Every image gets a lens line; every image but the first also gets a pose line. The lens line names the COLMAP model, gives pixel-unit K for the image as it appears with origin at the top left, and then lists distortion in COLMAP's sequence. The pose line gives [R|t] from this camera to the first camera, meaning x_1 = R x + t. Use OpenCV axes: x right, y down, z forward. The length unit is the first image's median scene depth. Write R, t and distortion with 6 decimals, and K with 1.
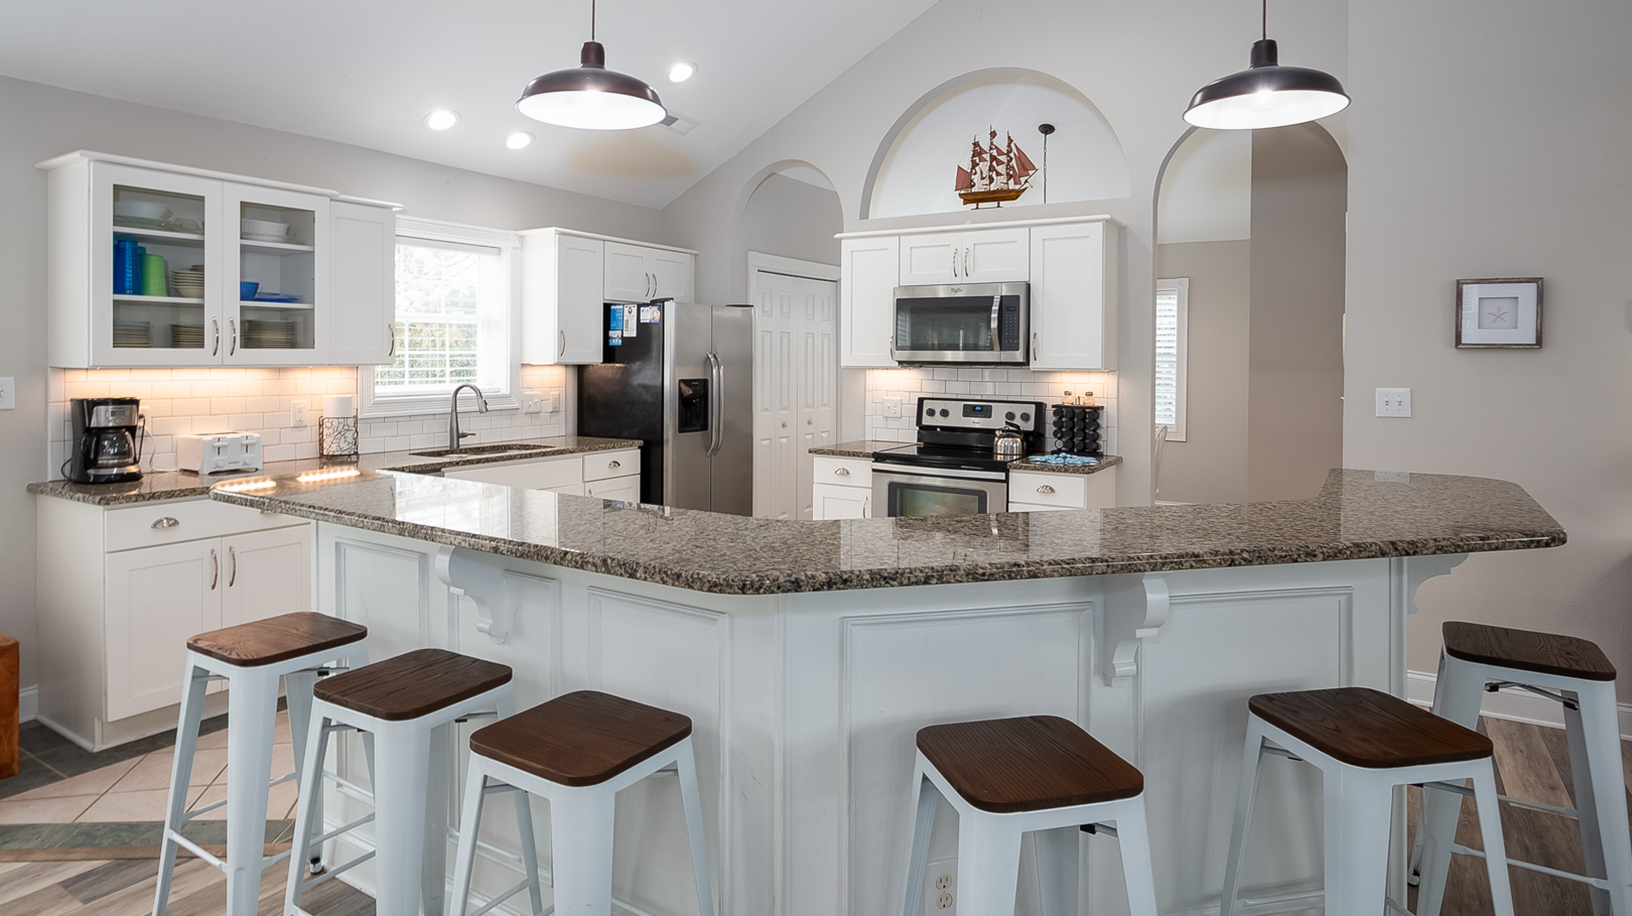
lens RADIAL K [[936.3, 0, 818.2], [0, 936.3, 448.7], [0, 0, 1]] dist [0.001147, 0.000905]
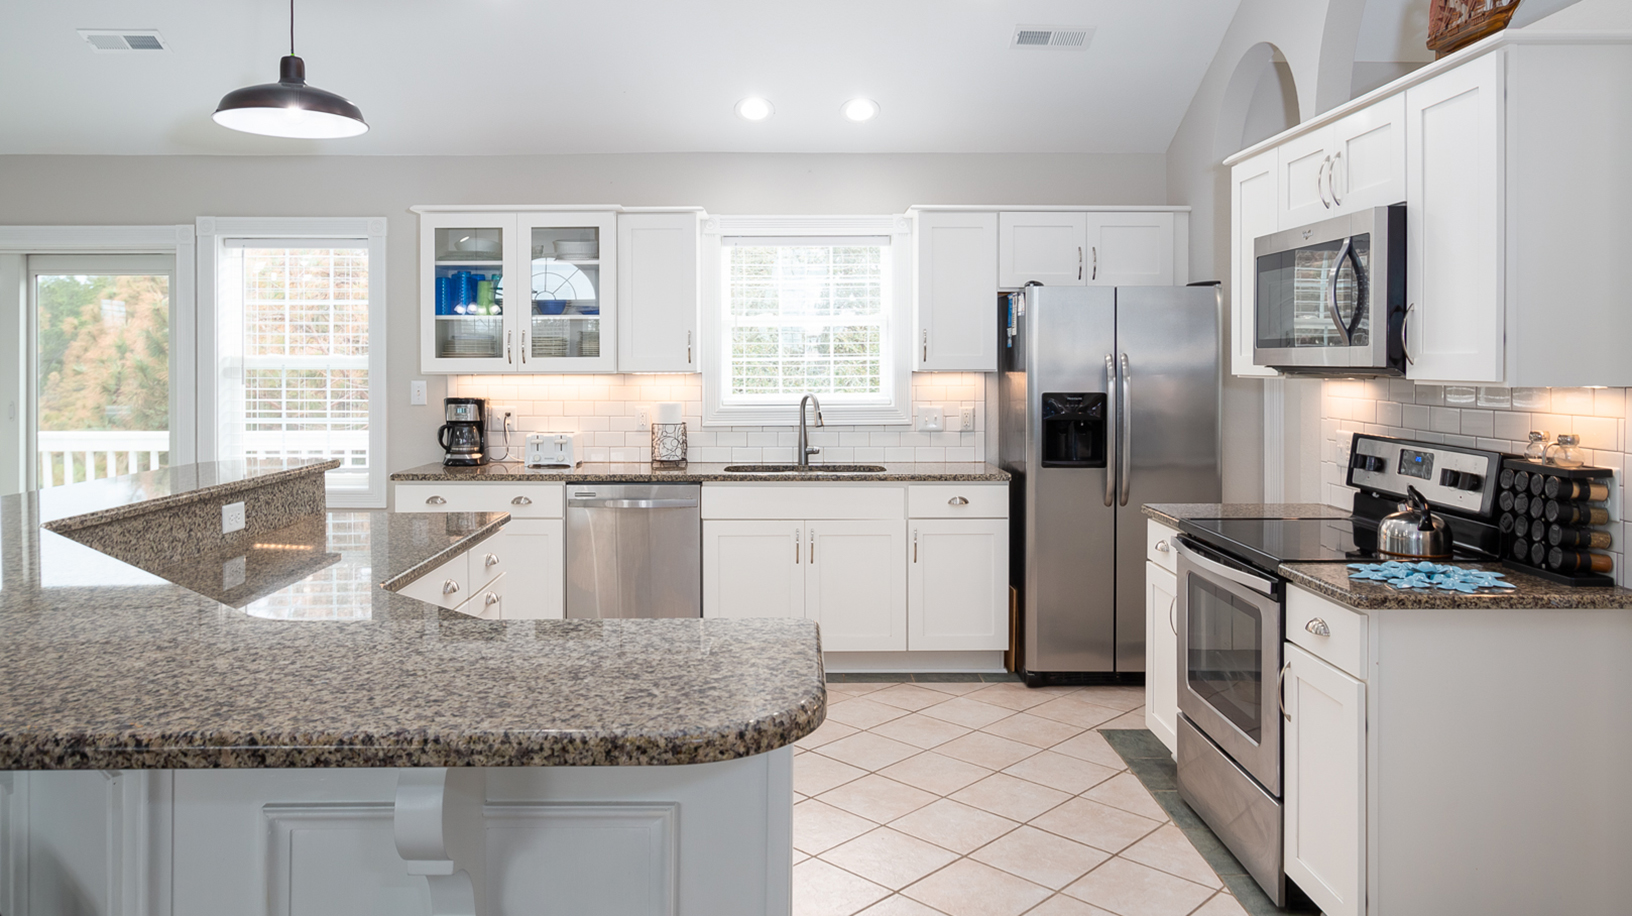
lens RADIAL K [[1172.7, 0, 815.5], [0, 1172.7, 461.0], [0, 0, 1]] dist [-0.014000, -0.001036]
pose [[0.513889, 0.065259, -0.855371, 0.588048], [-0.079447, 0.996438, 0.028292, -0.037127], [0.854170, 0.053418, 0.517243, 0.427719]]
